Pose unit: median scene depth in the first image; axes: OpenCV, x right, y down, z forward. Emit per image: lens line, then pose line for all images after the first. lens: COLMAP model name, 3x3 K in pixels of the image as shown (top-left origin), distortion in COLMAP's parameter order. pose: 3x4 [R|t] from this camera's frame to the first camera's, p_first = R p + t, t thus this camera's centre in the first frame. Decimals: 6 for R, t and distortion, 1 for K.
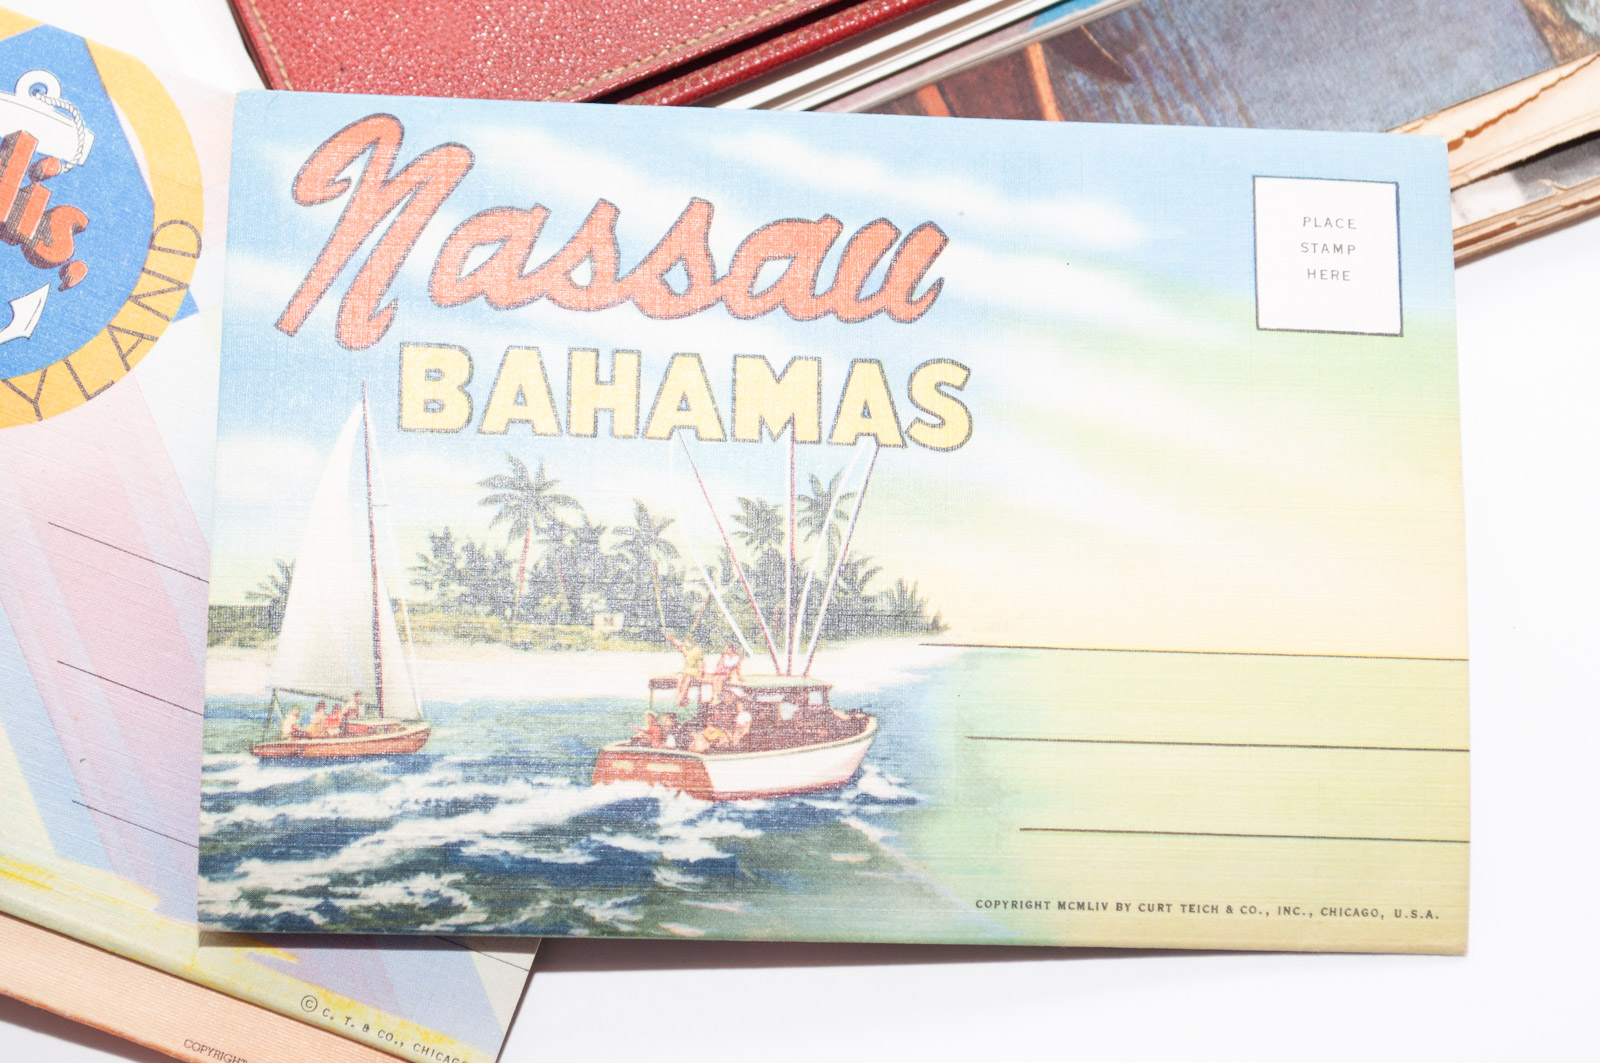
lens RADIAL K [[3590.3, 0, 802.4], [0, 3590.3, 529.1], [0, 0, 1]] dist [0.029755, 0.000000]
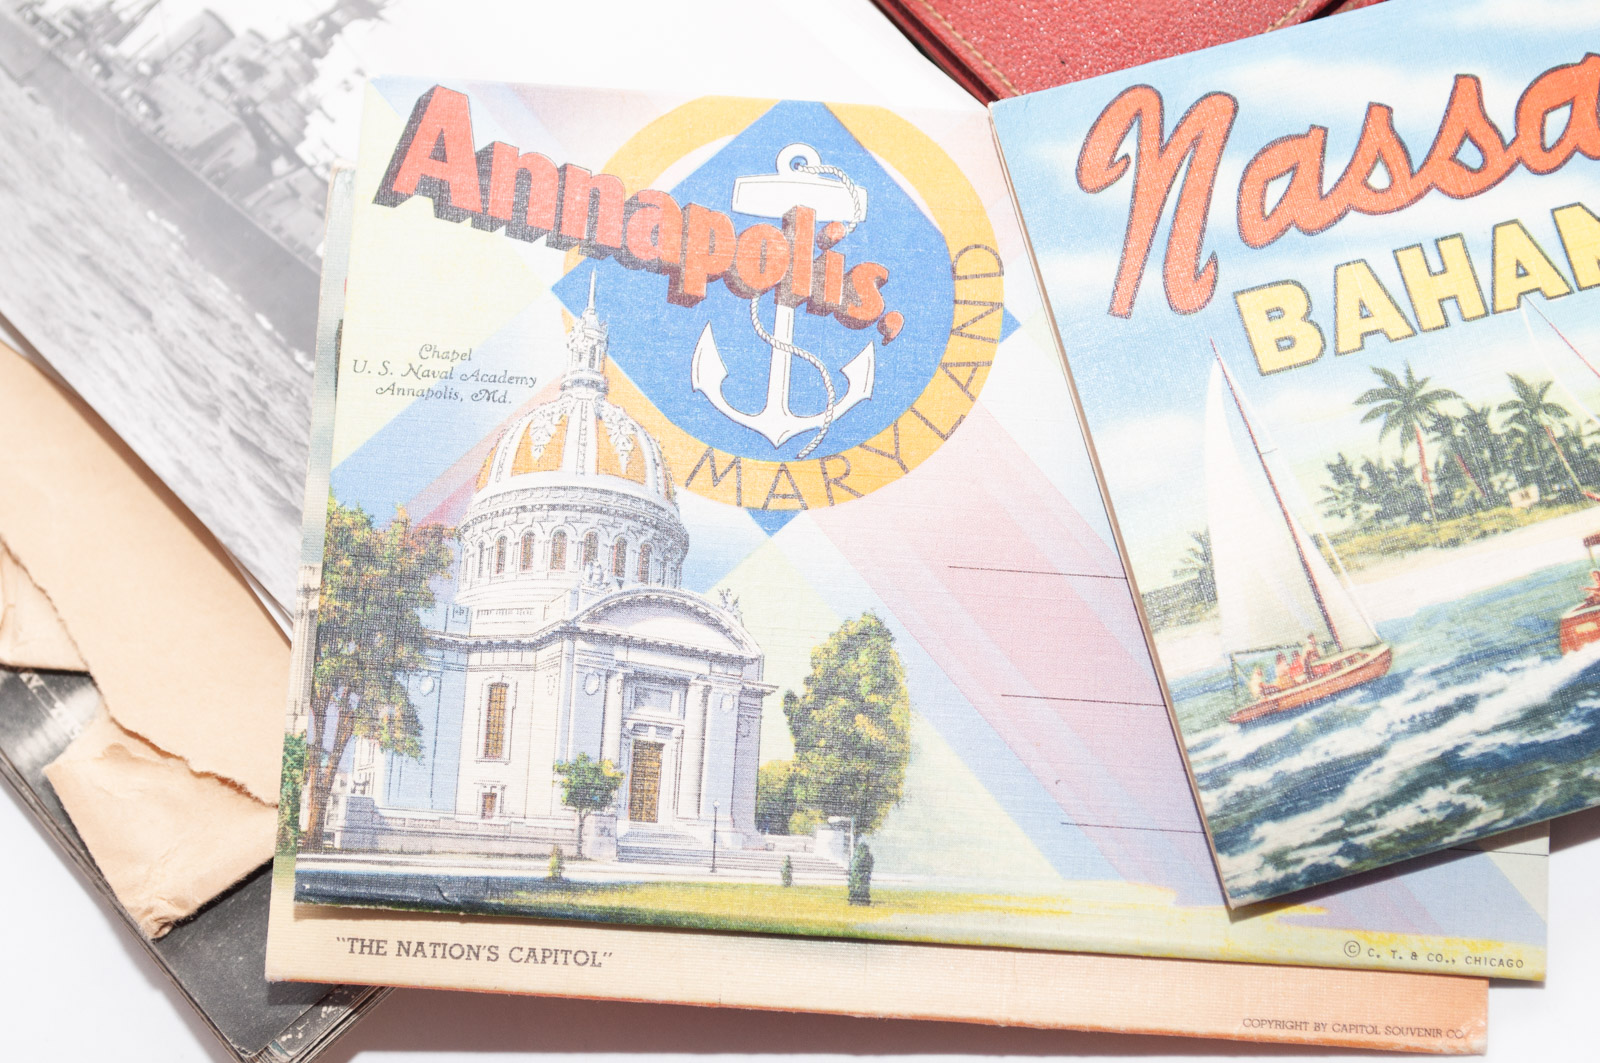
lens RADIAL K [[3590.3, 0, 798.1], [0, 3590.3, 536.6], [0, 0, 1]] dist [0.029755, 0.000000]
pose [[0.957305, -0.289054, 0.003906, -0.252707], [0.289035, 0.956830, -0.030577, 0.008661], [0.005101, 0.030401, 0.999525, -0.000141]]
